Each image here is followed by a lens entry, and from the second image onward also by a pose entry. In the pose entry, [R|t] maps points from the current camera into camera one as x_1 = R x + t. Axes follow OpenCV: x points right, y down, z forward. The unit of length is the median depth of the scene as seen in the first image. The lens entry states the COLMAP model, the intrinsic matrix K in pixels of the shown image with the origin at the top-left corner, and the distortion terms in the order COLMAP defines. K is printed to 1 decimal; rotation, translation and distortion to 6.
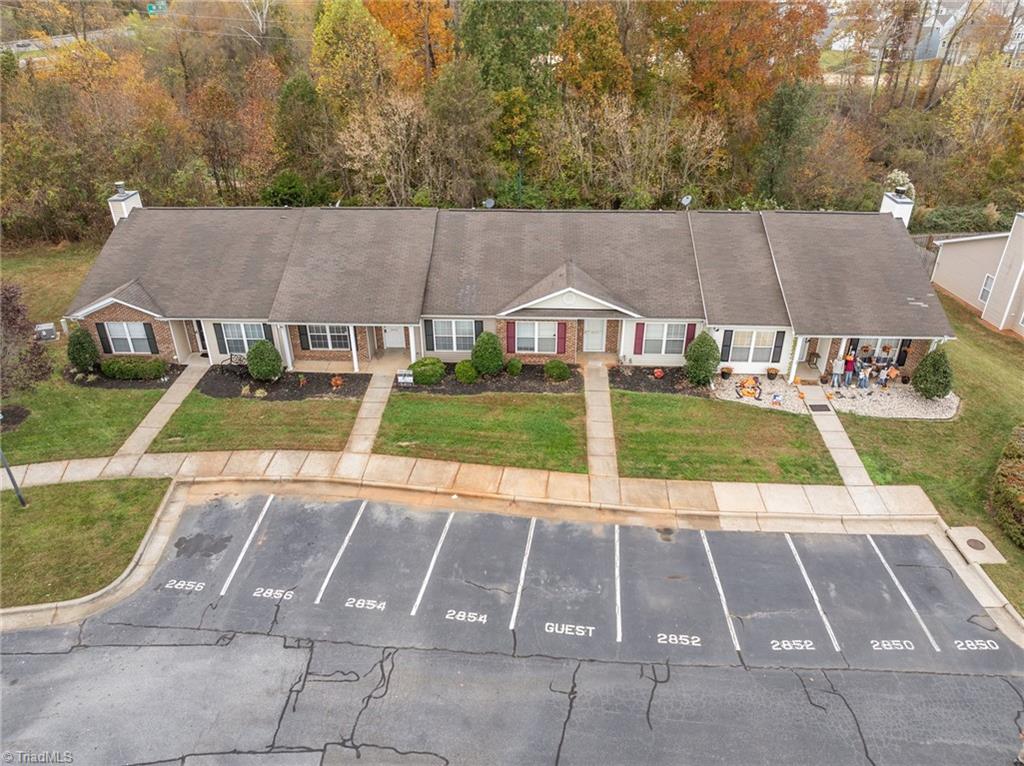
lens RADIAL K [[716.4, 0, 516.4], [0, 716.4, 382.4], [0, 0, 1]] dist [-0.014033, 0.005262]
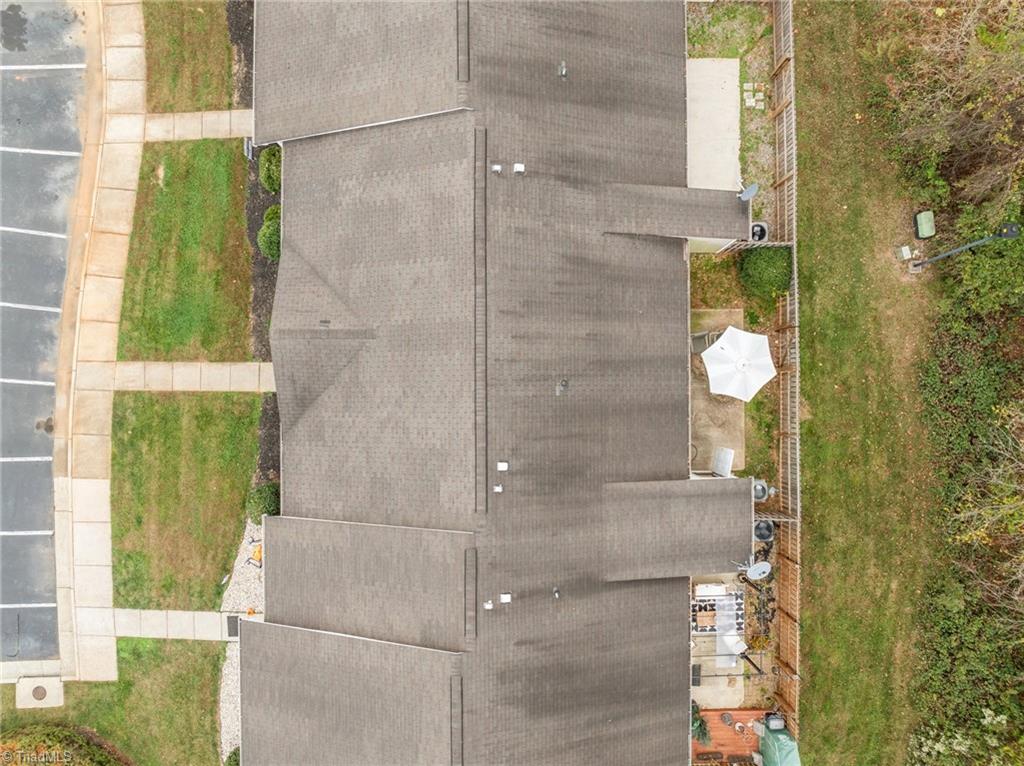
lens RADIAL K [[716.4, 0, 512.9], [0, 716.4, 377.9], [0, 0, 1]] dist [-0.014033, 0.005262]
pose [[0.044039, 0.998898, -0.016208, 0.164669], [-0.481974, 0.035454, 0.875468, -1.030123], [0.875078, -0.030743, 0.483005, 0.995888]]
